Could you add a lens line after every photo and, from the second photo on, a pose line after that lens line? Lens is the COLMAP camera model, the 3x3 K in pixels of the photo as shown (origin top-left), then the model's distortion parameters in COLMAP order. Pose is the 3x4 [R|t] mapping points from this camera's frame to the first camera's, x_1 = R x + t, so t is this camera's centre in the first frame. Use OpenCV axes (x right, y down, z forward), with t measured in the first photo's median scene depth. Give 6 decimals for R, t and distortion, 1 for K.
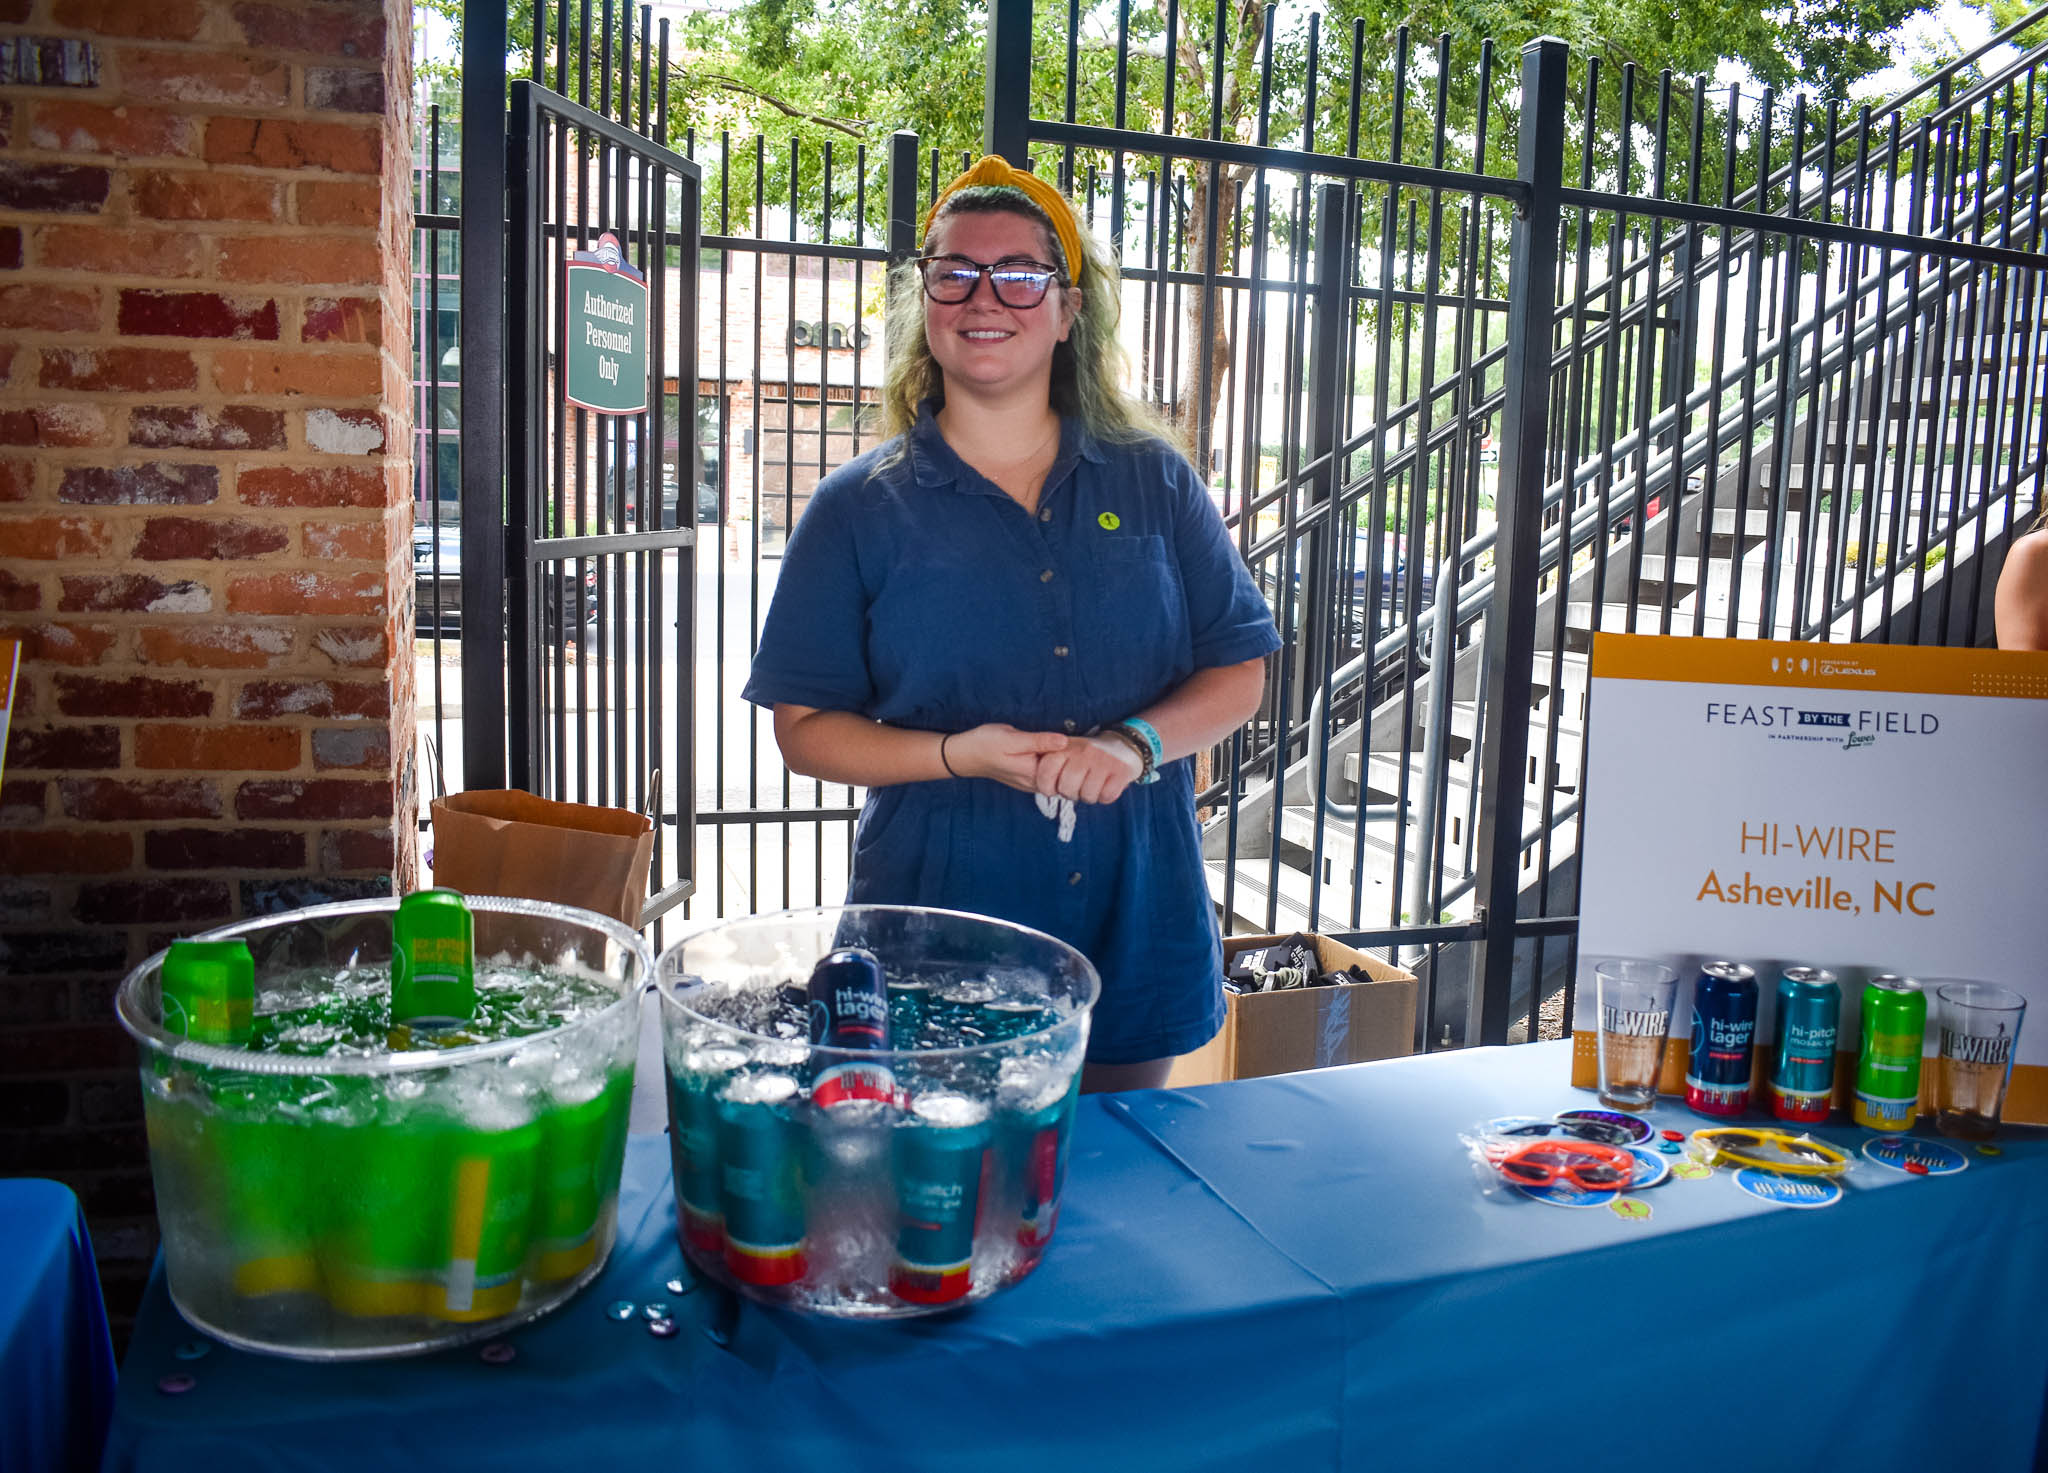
lens RADIAL K [[1612.4, 0, 997.5], [0, 1612.4, 696.1], [0, 0, 1]] dist [-0.013643, -0.016916]
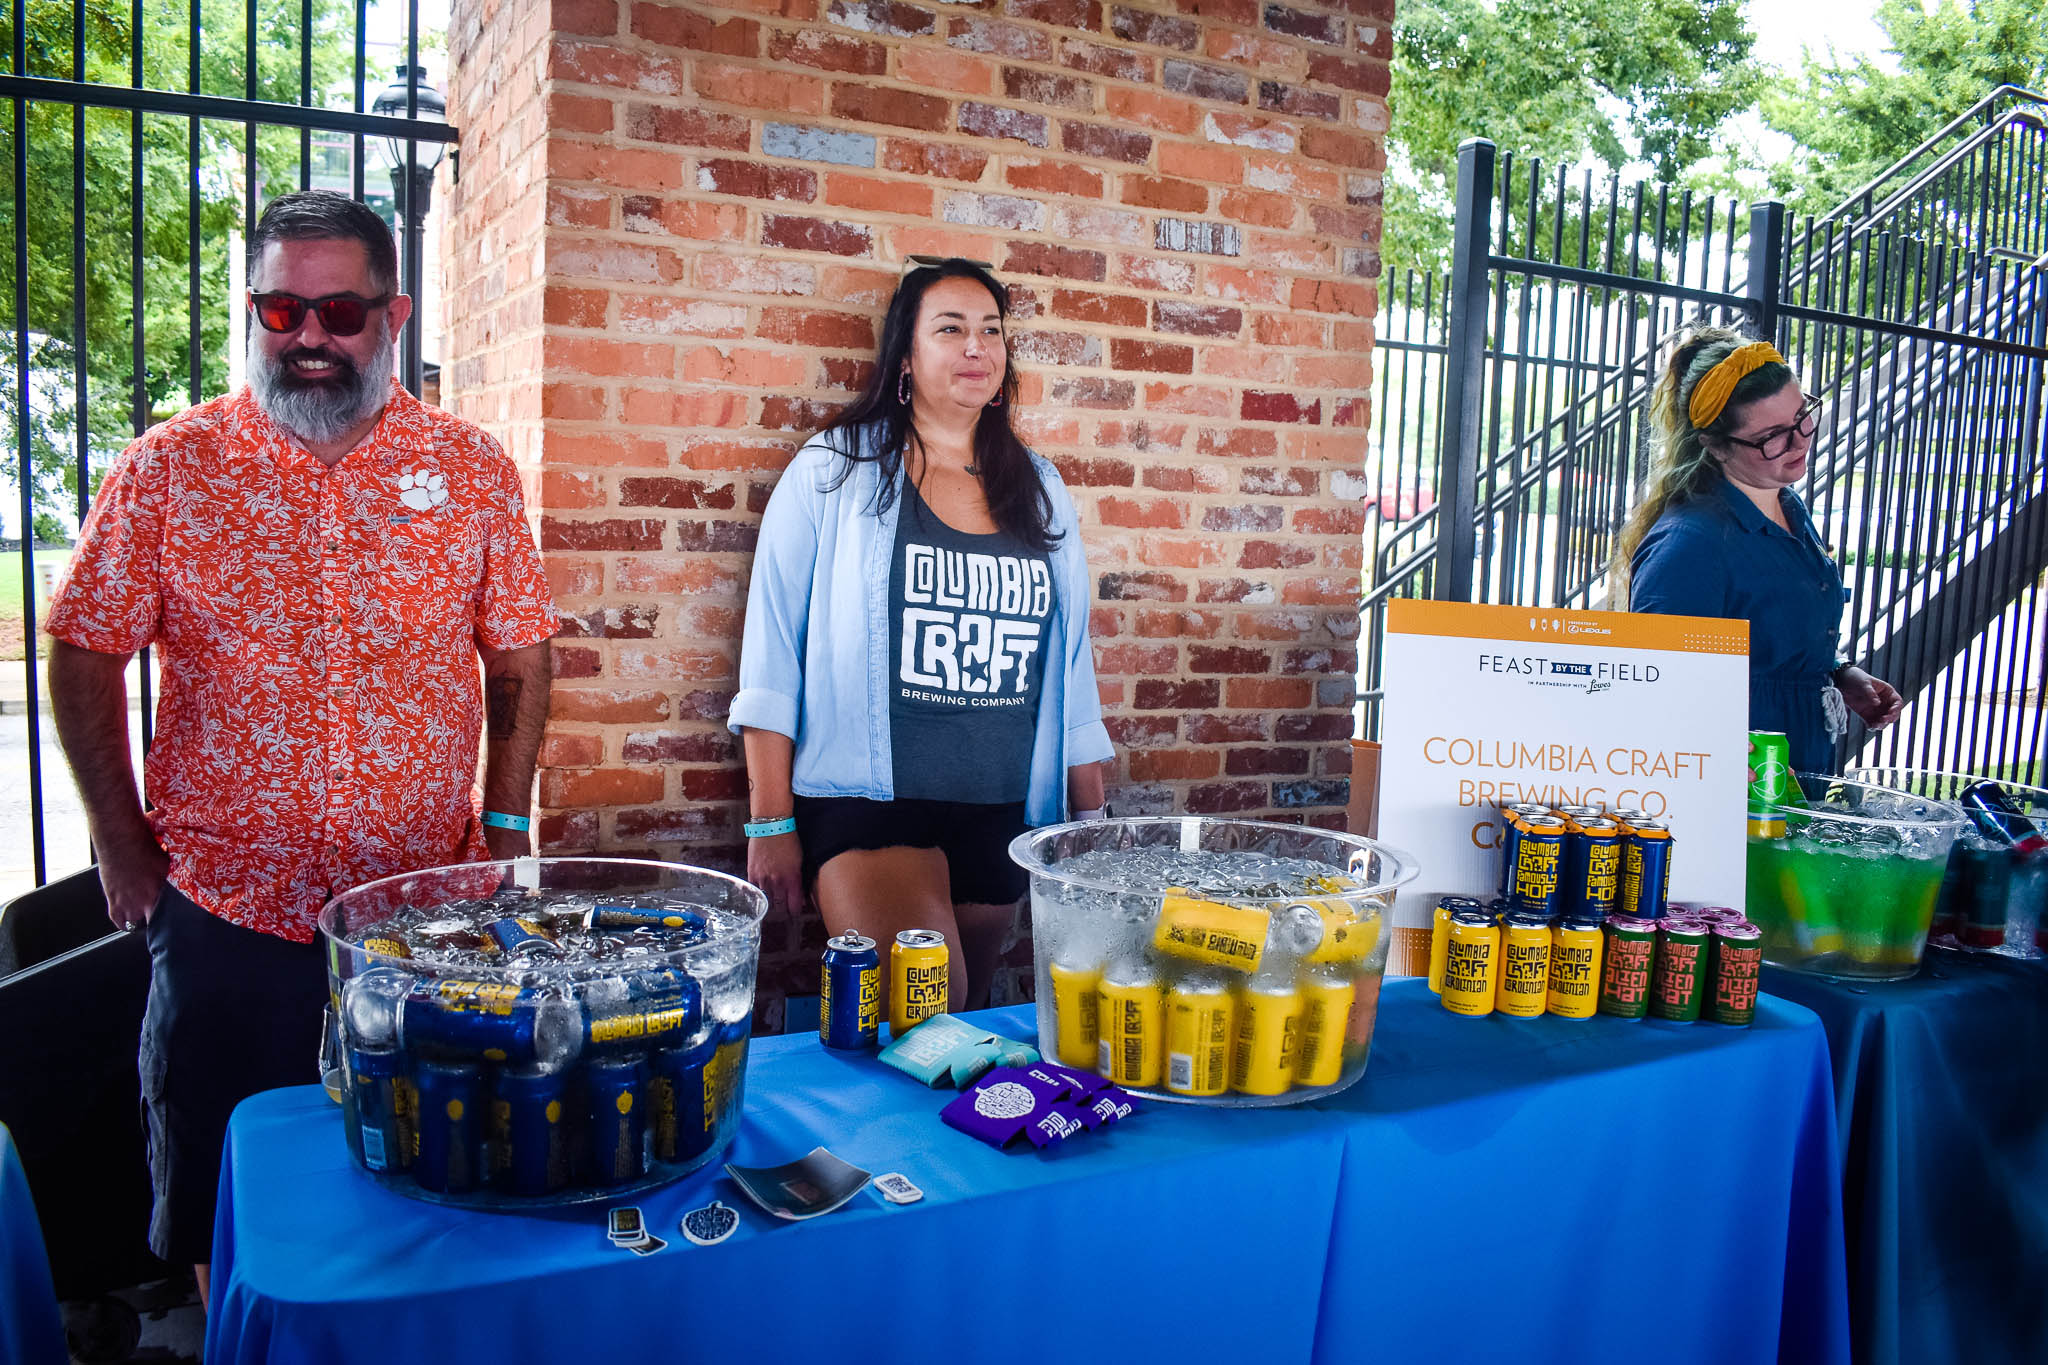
lens RADIAL K [[1559.8, 0, 1033.0], [0, 1559.8, 666.3], [0, 0, 1]] dist [-0.078479, 0.007056]
pose [[0.978250, -0.003896, 0.207393, -1.019800], [0.001706, 0.999941, 0.010739, -0.009397], [-0.207423, -0.010152, 0.978199, -0.382912]]
